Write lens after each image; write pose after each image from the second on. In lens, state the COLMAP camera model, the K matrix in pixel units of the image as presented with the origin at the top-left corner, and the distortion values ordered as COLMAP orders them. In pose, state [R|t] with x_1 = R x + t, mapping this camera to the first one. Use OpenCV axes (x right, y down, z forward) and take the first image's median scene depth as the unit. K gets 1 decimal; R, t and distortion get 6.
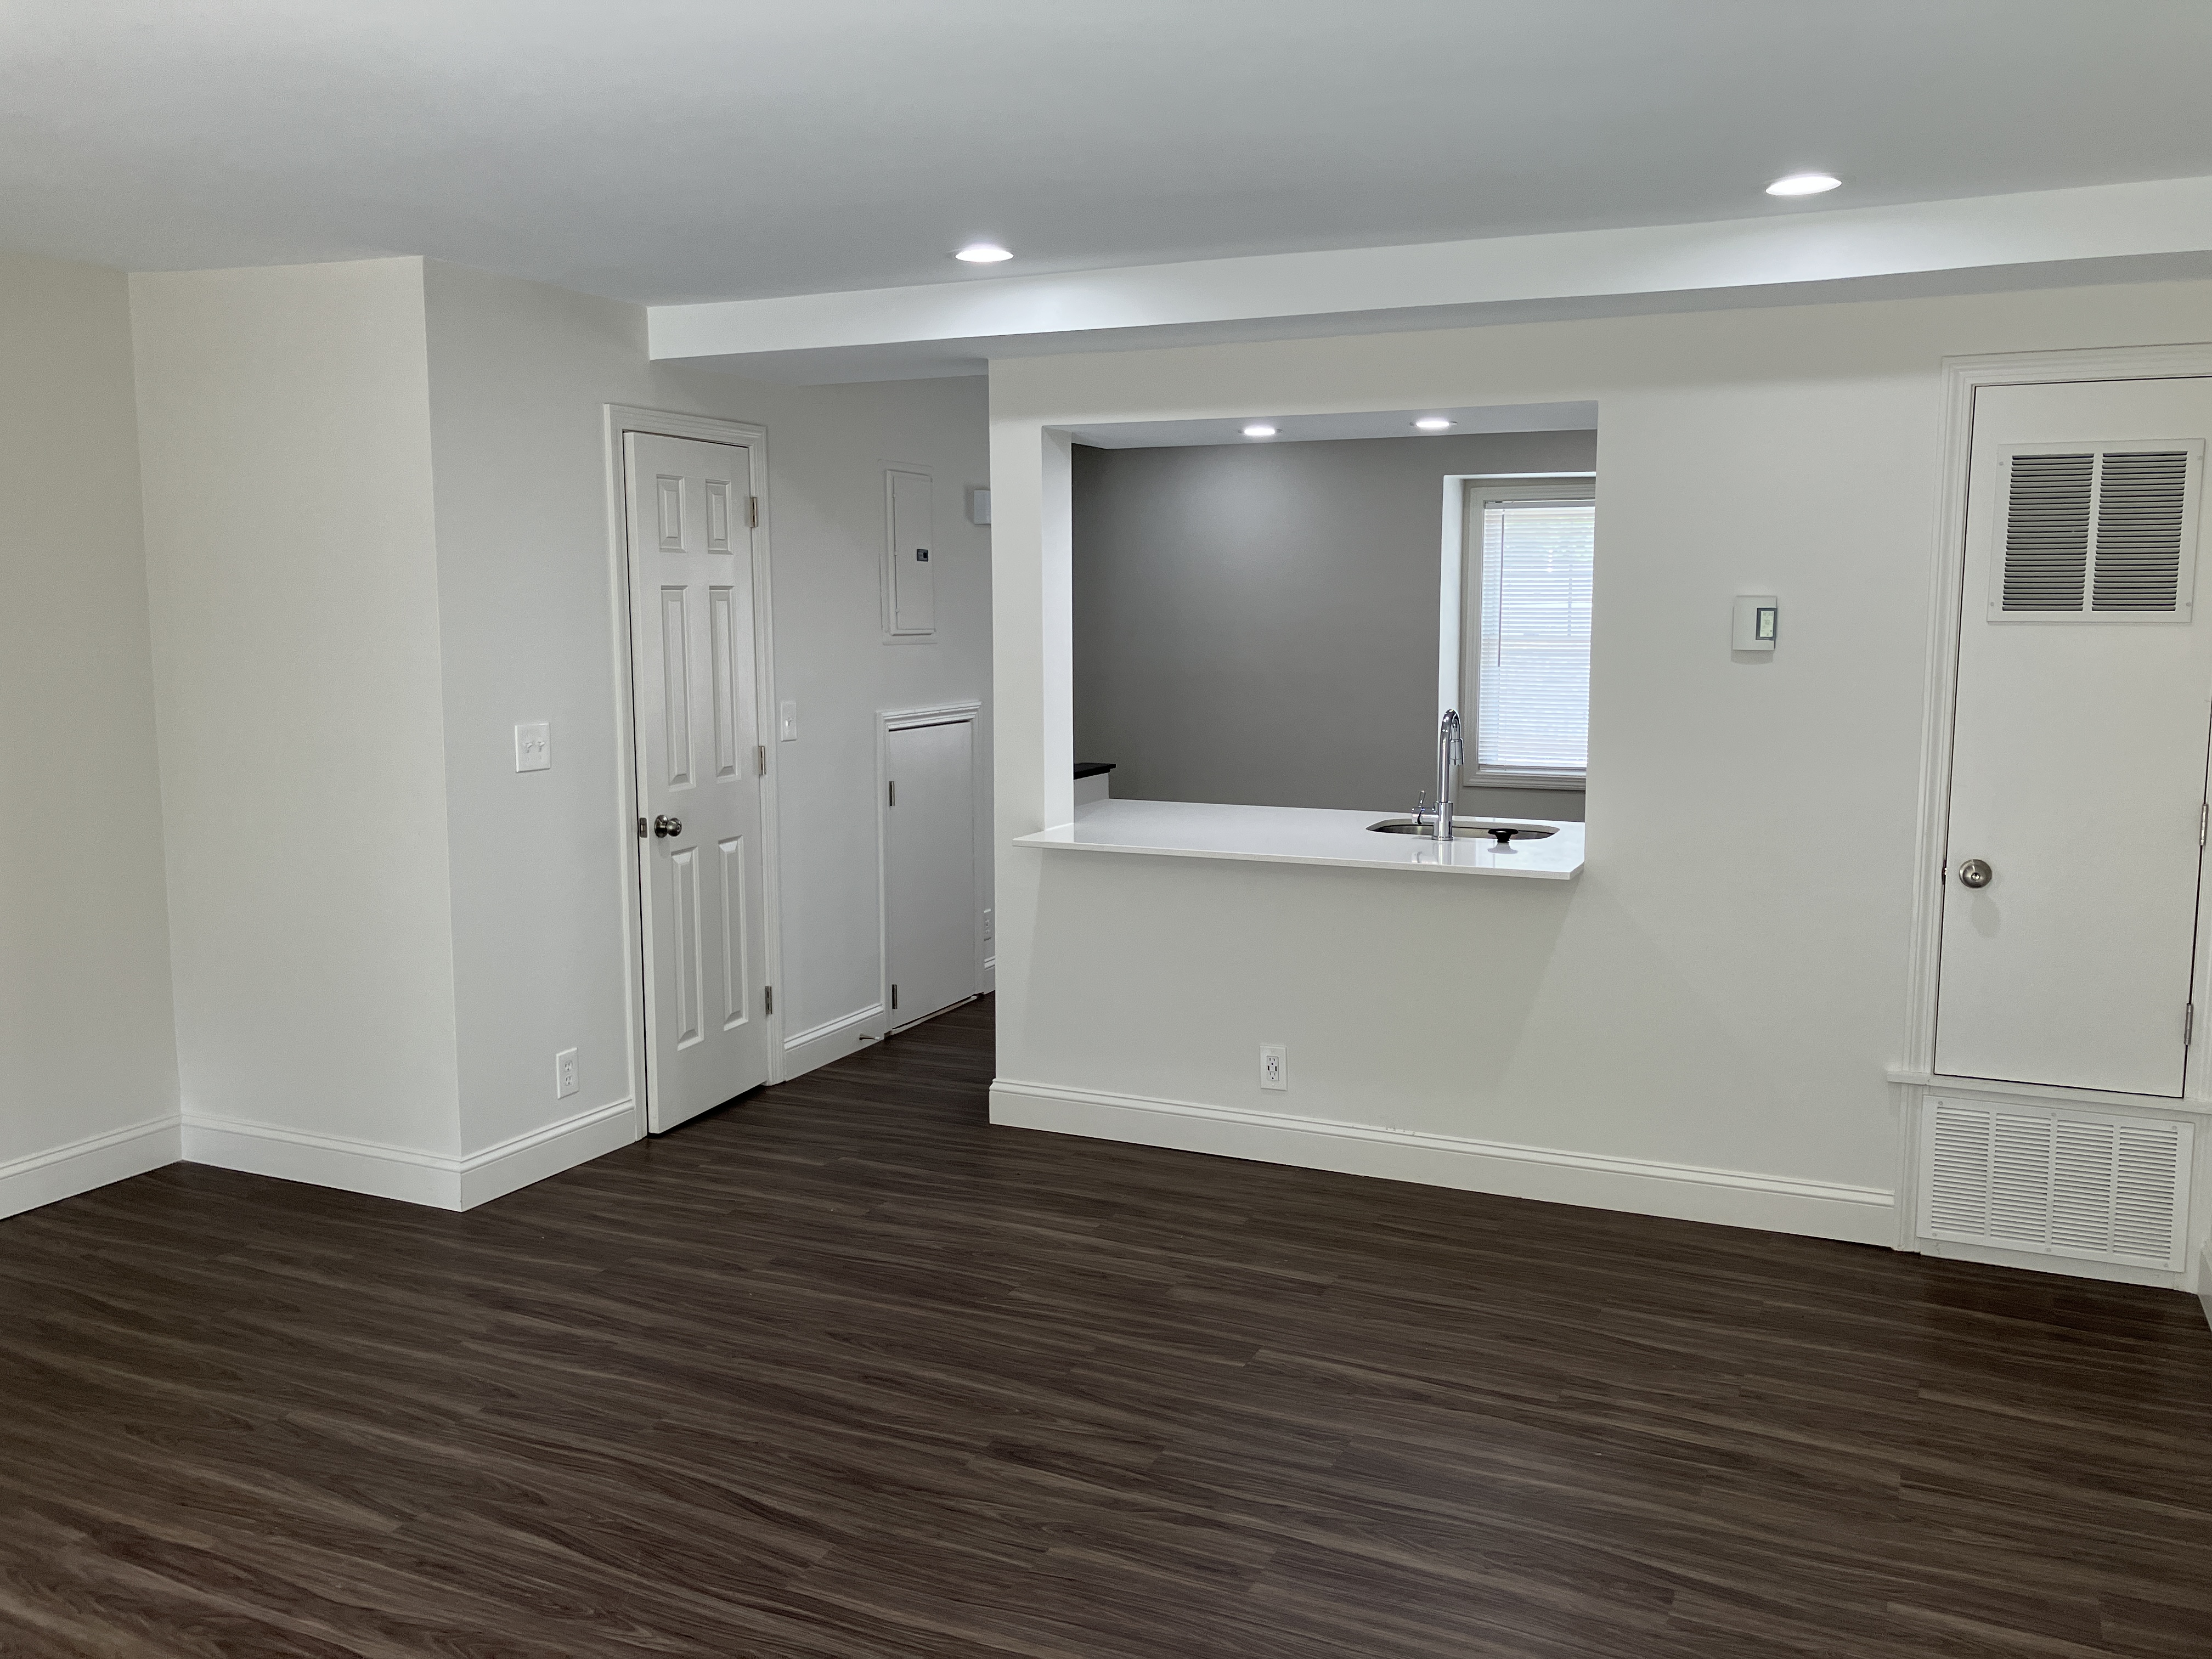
lens RADIAL K [[1838.2, 0, 1102.9], [0, 1838.2, 847.7], [0, 0, 1]] dist [0.029749, -0.027593]
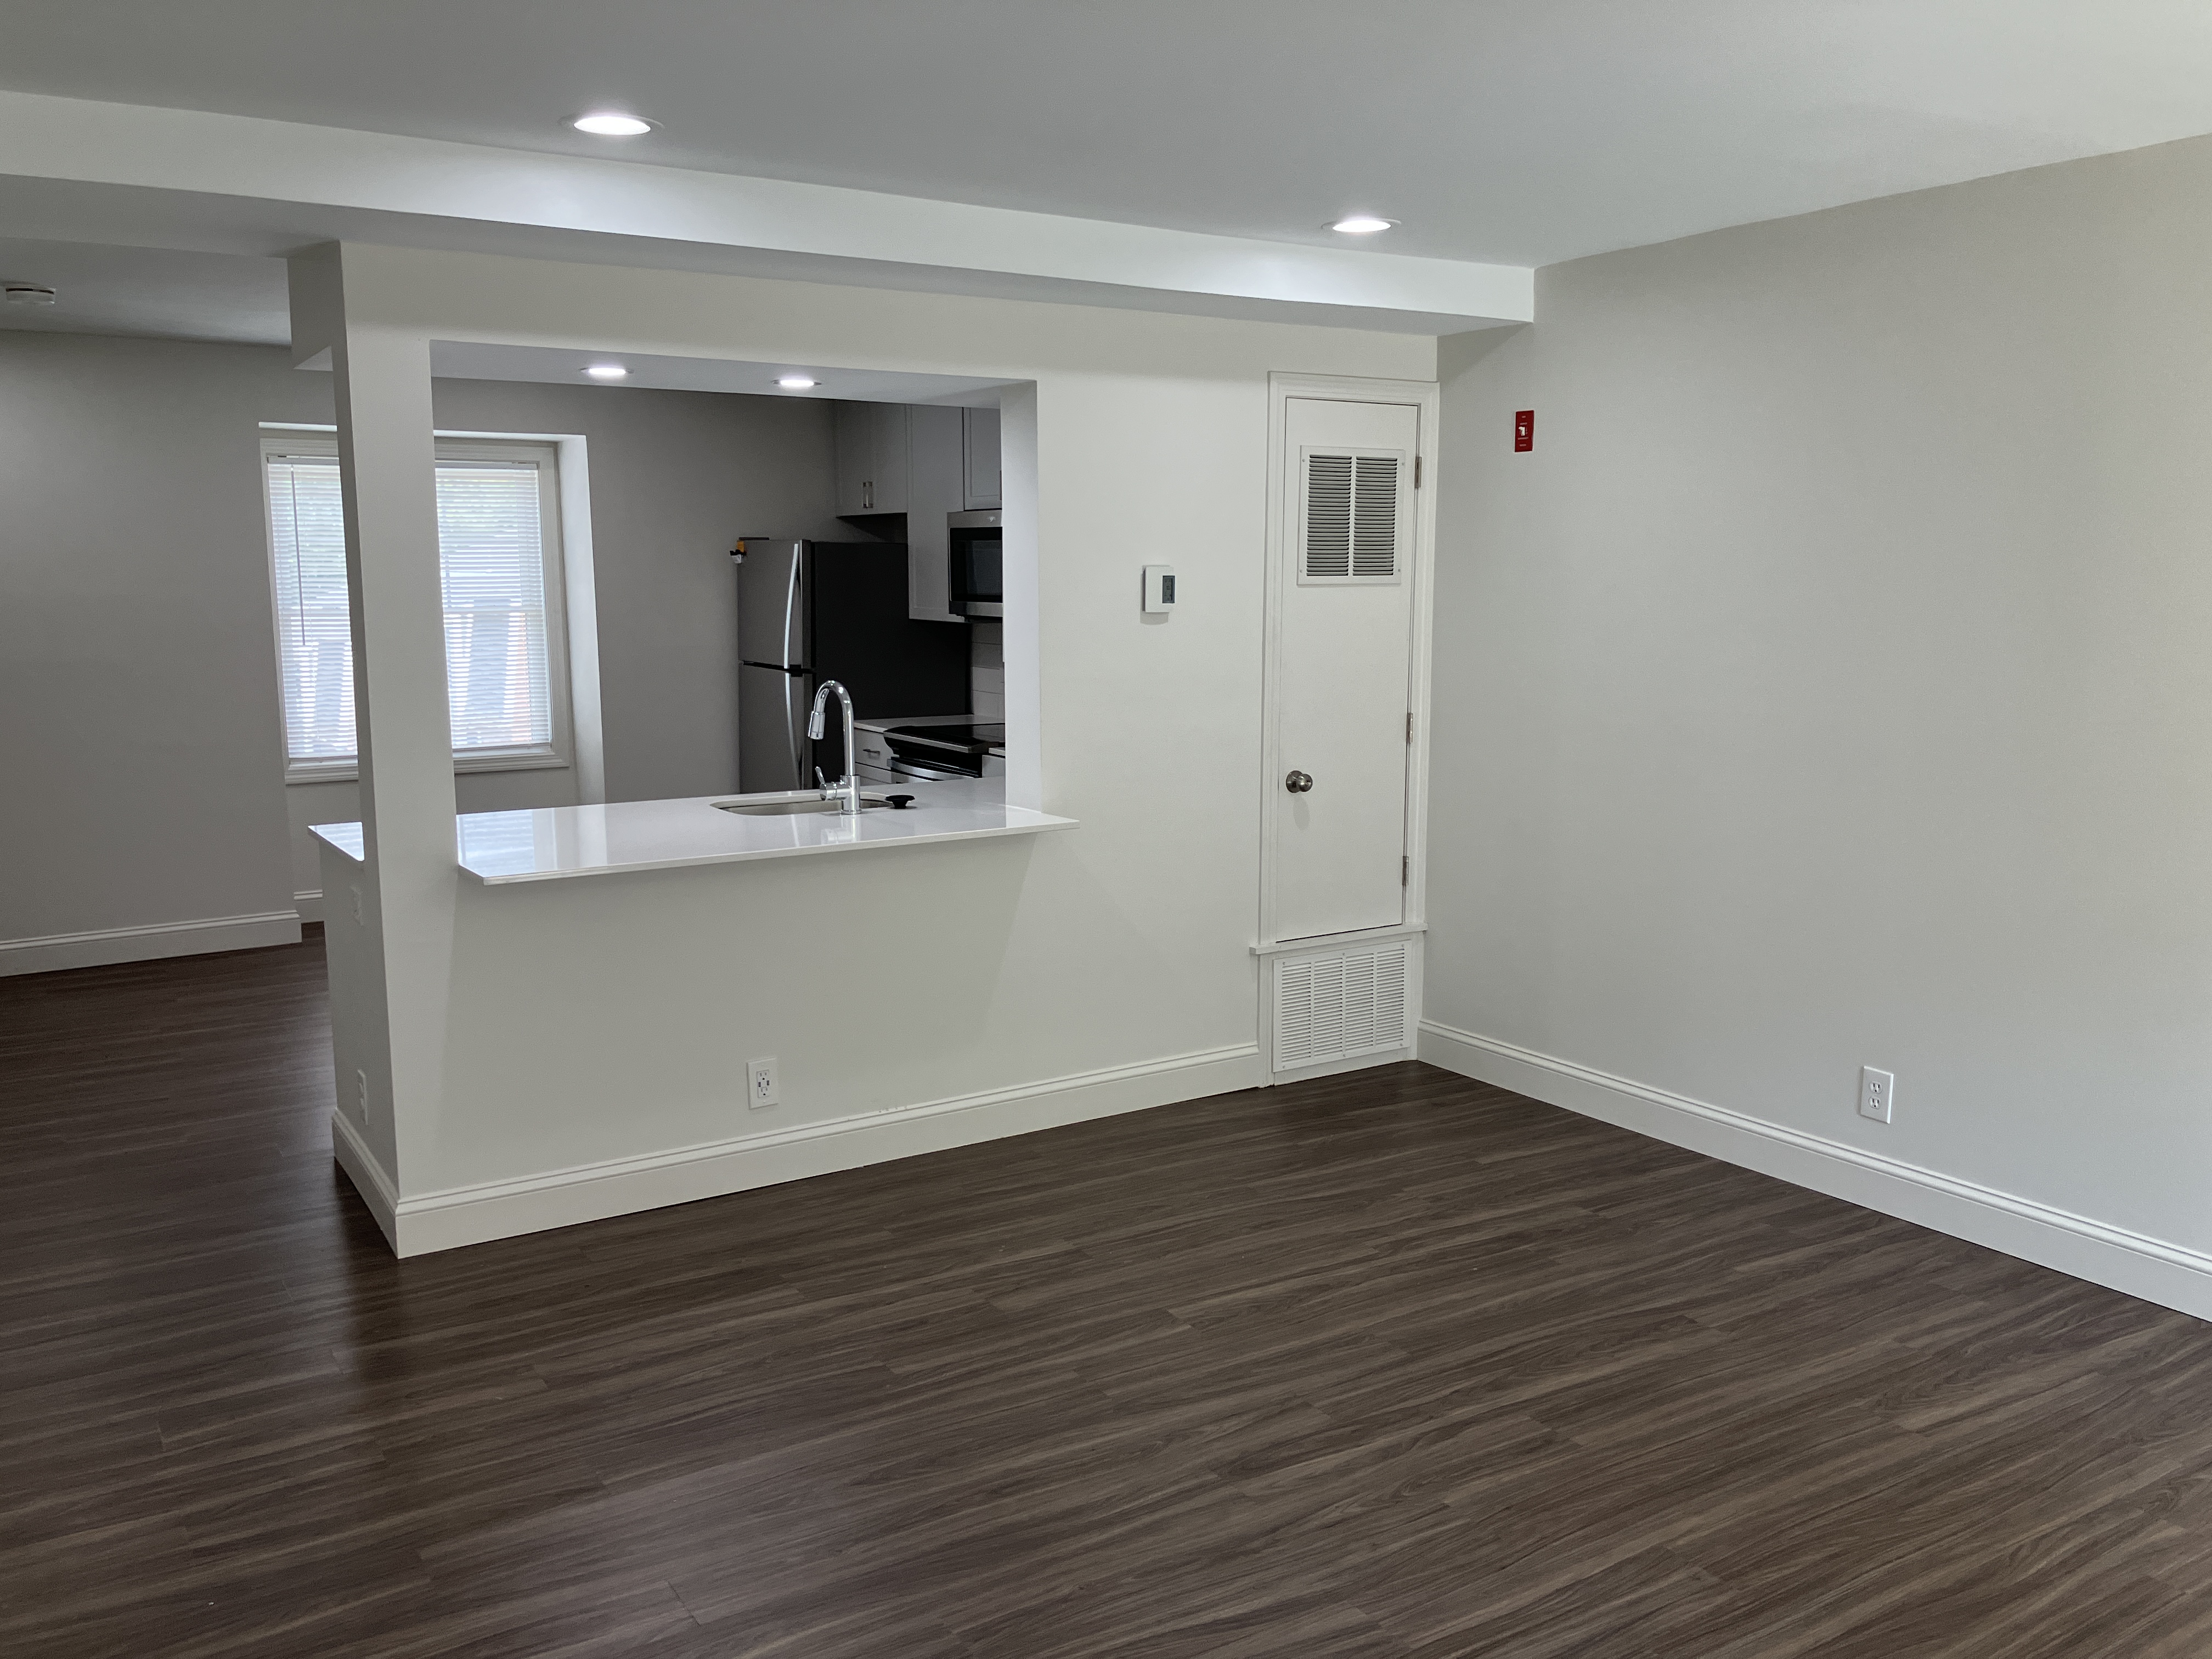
lens RADIAL K [[1838.2, 0, 1118.3], [0, 1838.2, 813.4], [0, 0, 1]] dist [0.029749, -0.027593]
pose [[0.541653, -0.121784, 0.831734, -0.690363], [0.119975, 0.990520, 0.066902, -0.066520], [-0.831997, 0.063550, 0.551129, 0.414192]]
